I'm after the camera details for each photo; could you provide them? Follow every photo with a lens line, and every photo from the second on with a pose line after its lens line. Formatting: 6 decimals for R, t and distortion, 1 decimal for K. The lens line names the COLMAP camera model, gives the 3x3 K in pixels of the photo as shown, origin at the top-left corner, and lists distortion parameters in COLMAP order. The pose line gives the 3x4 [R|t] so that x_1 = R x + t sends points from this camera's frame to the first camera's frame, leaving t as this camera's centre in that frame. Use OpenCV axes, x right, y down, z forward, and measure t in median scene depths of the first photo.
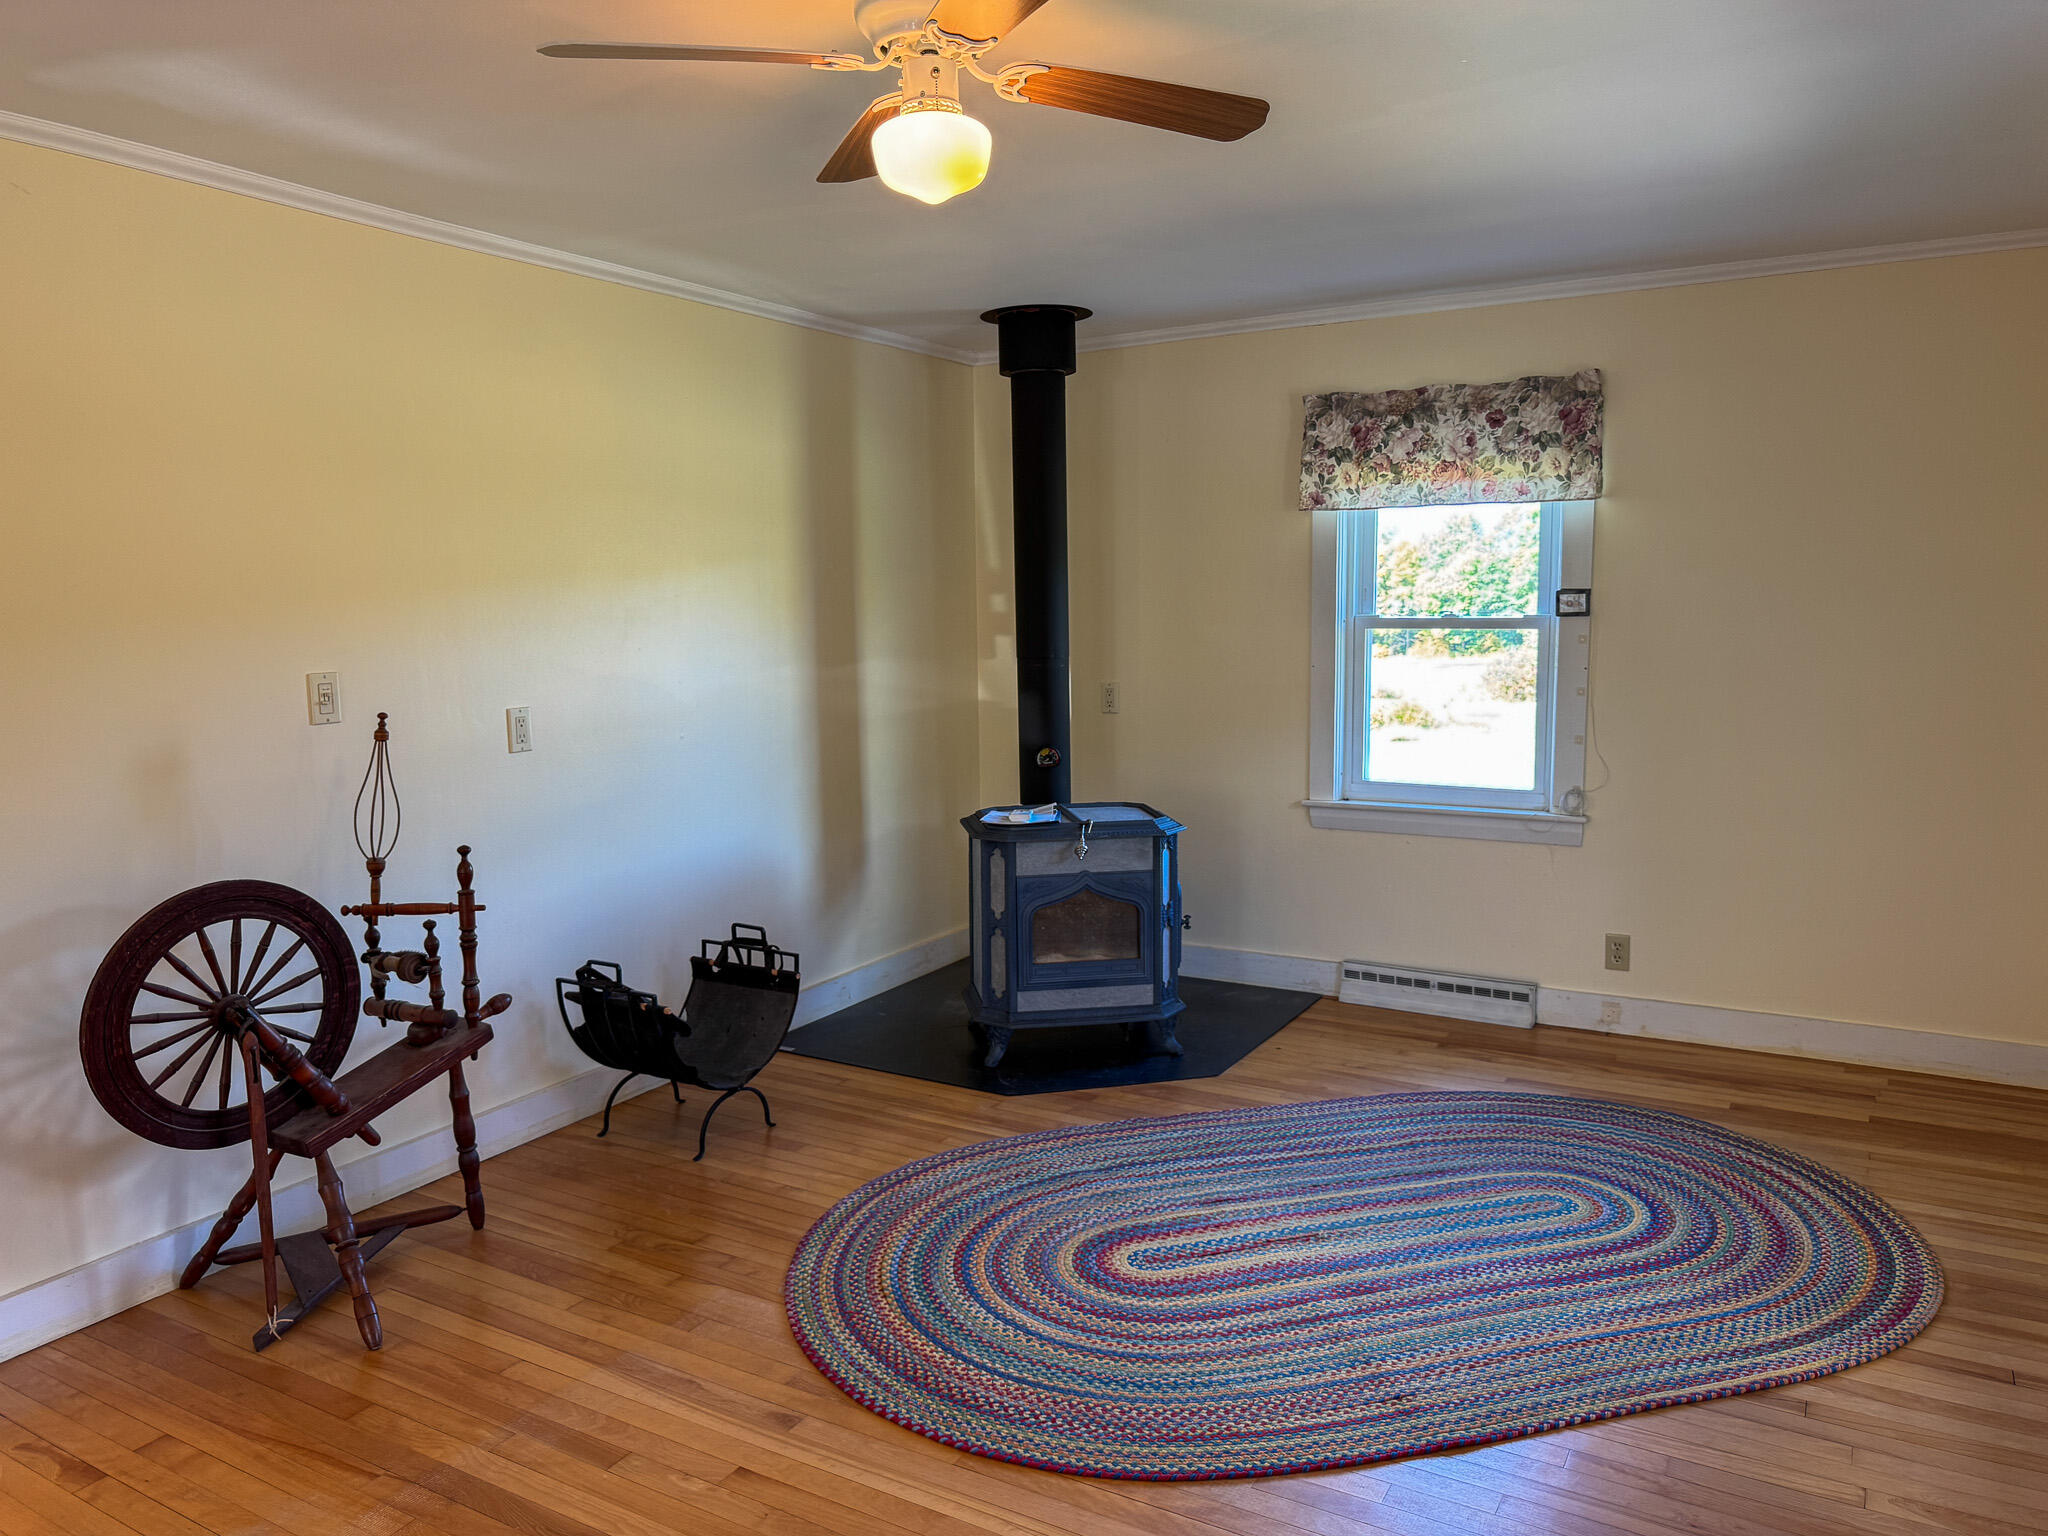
lens RADIAL K [[1438.4, 0, 1029.1], [0, 1438.4, 764.7], [0, 0, 1]] dist [0.007933, -0.009500]
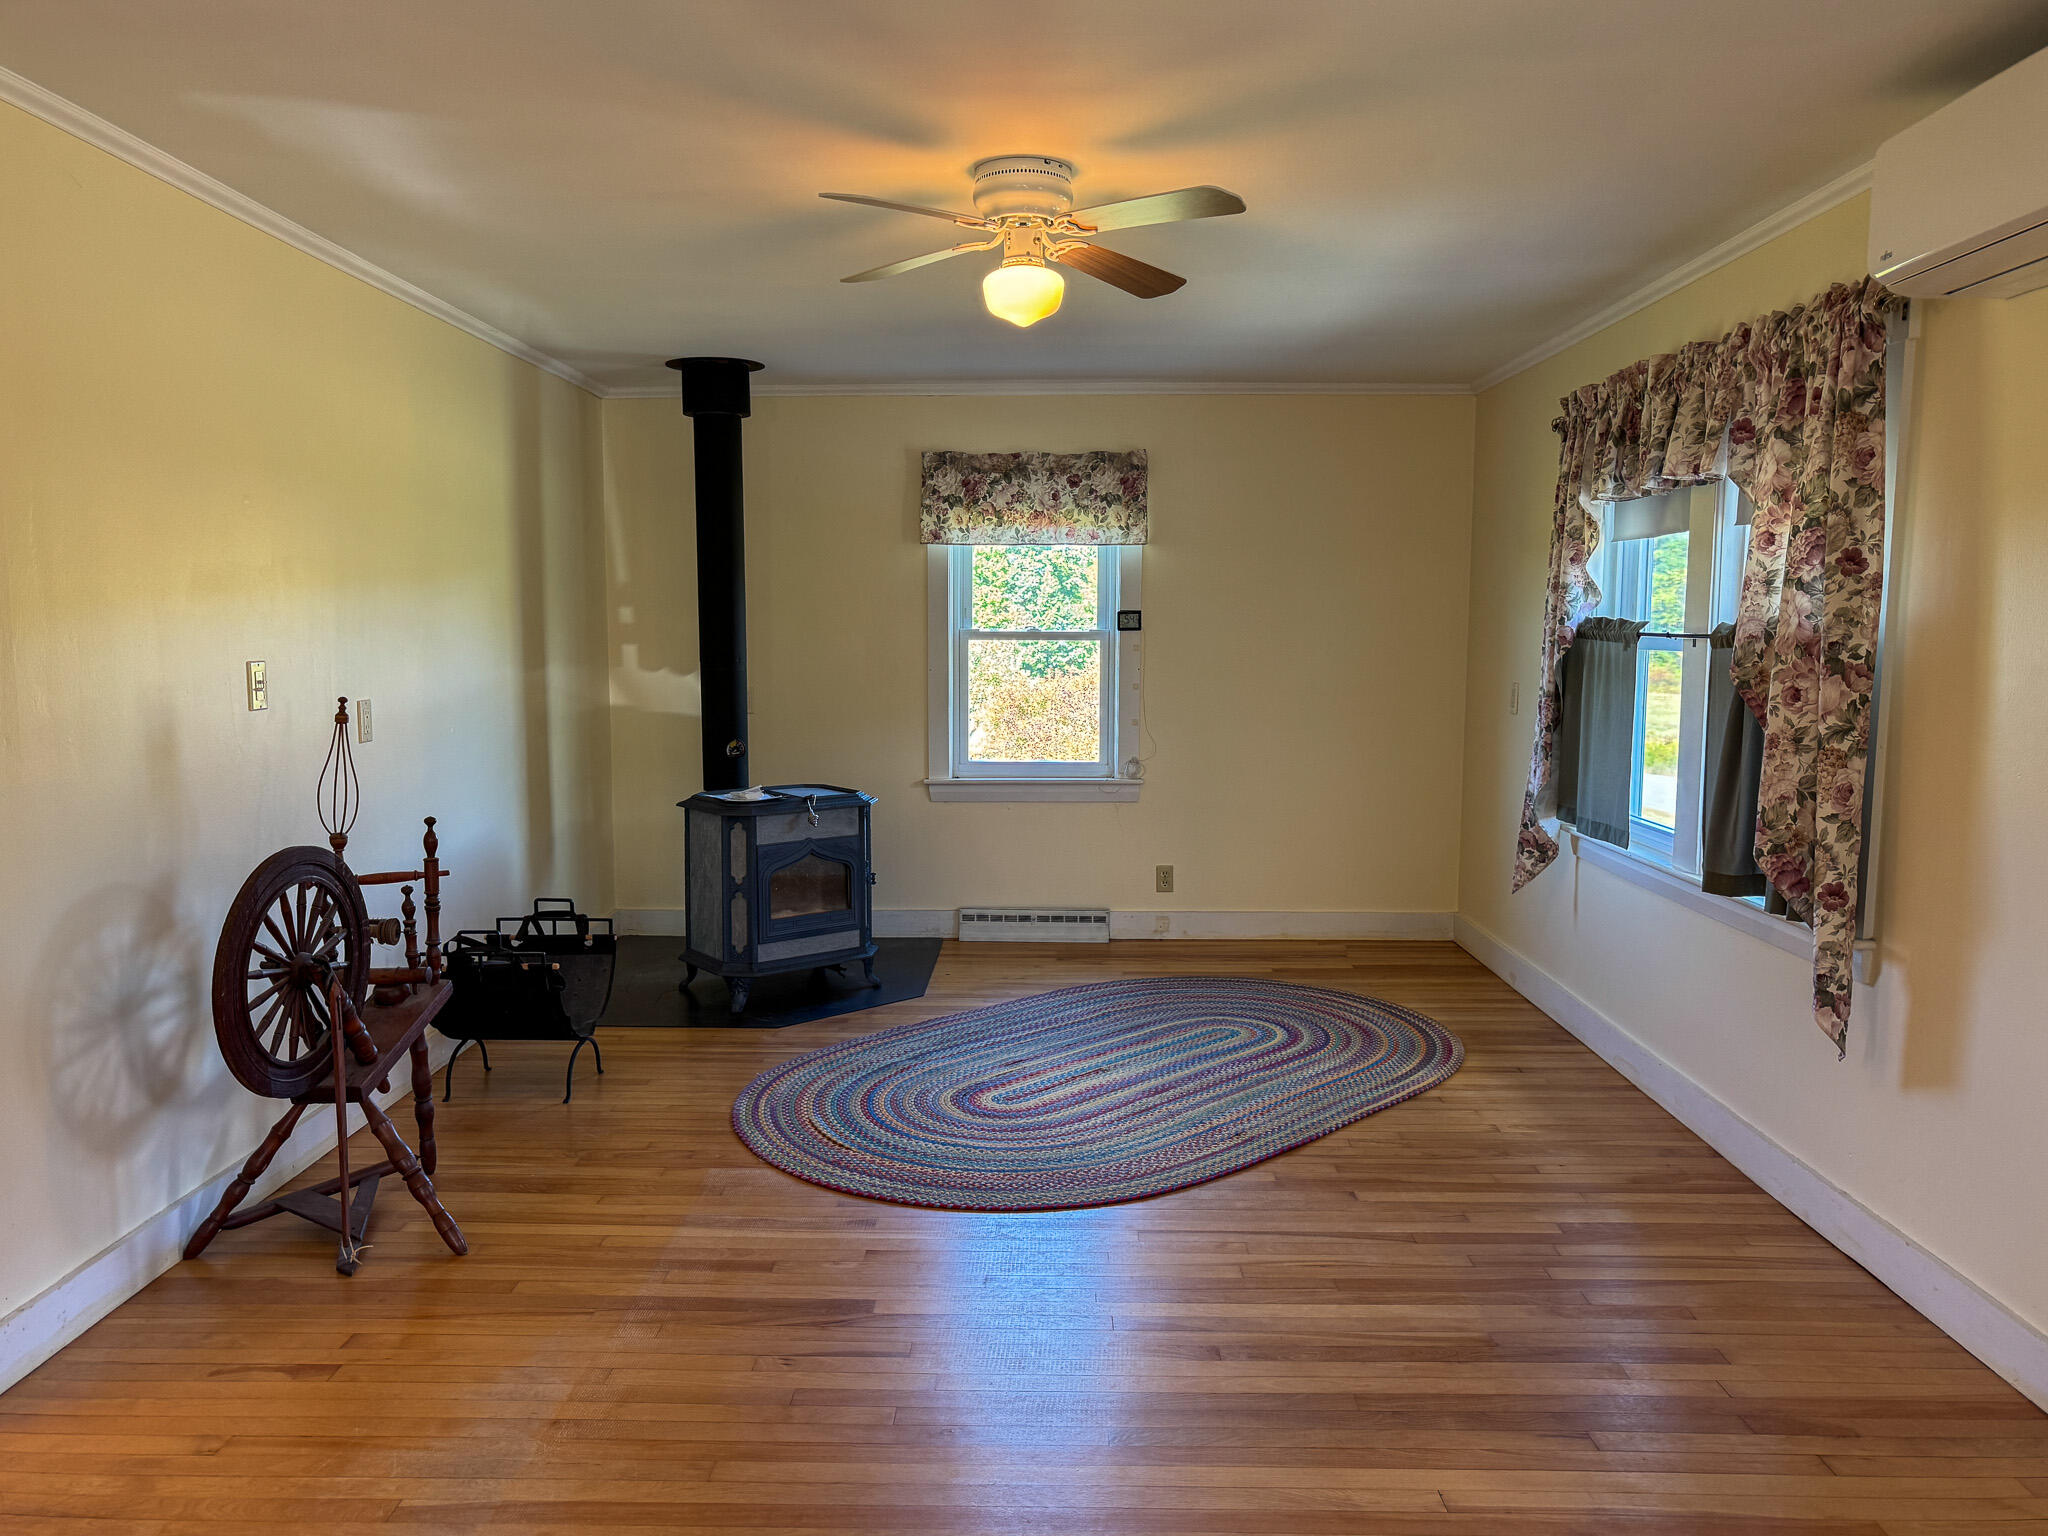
lens RADIAL K [[1438.4, 0, 1010.6], [0, 1438.4, 769.7], [0, 0, 1]] dist [0.007933, -0.009500]
pose [[0.877786, -0.033549, 0.477877, -0.384258], [0.043507, 0.999005, -0.009781, 0.036486], [-0.477073, 0.029377, 0.878372, -0.129697]]
